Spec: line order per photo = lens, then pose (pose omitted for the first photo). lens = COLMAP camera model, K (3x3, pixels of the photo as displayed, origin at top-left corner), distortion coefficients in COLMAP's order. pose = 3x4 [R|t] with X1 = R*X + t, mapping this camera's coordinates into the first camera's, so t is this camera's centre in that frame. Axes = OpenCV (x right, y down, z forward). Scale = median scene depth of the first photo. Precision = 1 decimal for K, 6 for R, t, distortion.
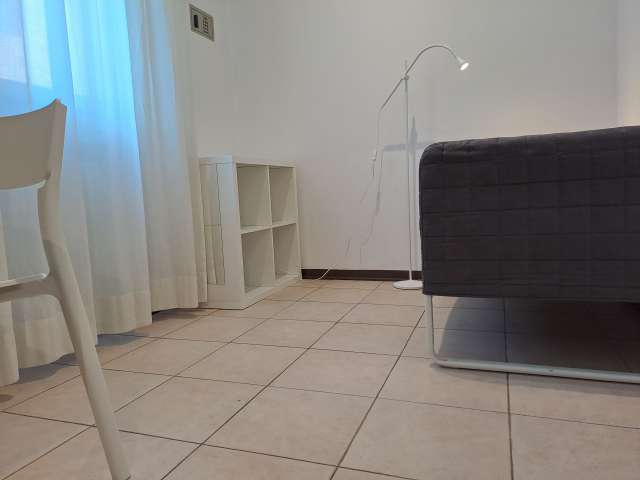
lens RADIAL K [[469.4, 0, 321.8], [0, 469.4, 234.6], [0, 0, 1]] dist [0.019036, -0.004642]
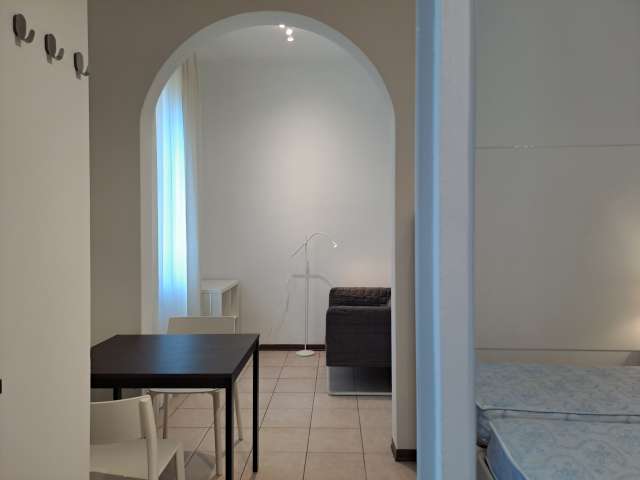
lens RADIAL K [[469.4, 0, 321.8], [0, 469.4, 234.6], [0, 0, 1]] dist [0.019036, -0.004642]
pose [[0.945292, 0.040436, 0.323708, -0.548919], [-0.015334, 0.996699, -0.079724, -0.315375], [-0.325863, 0.070399, 0.942792, -1.195428]]
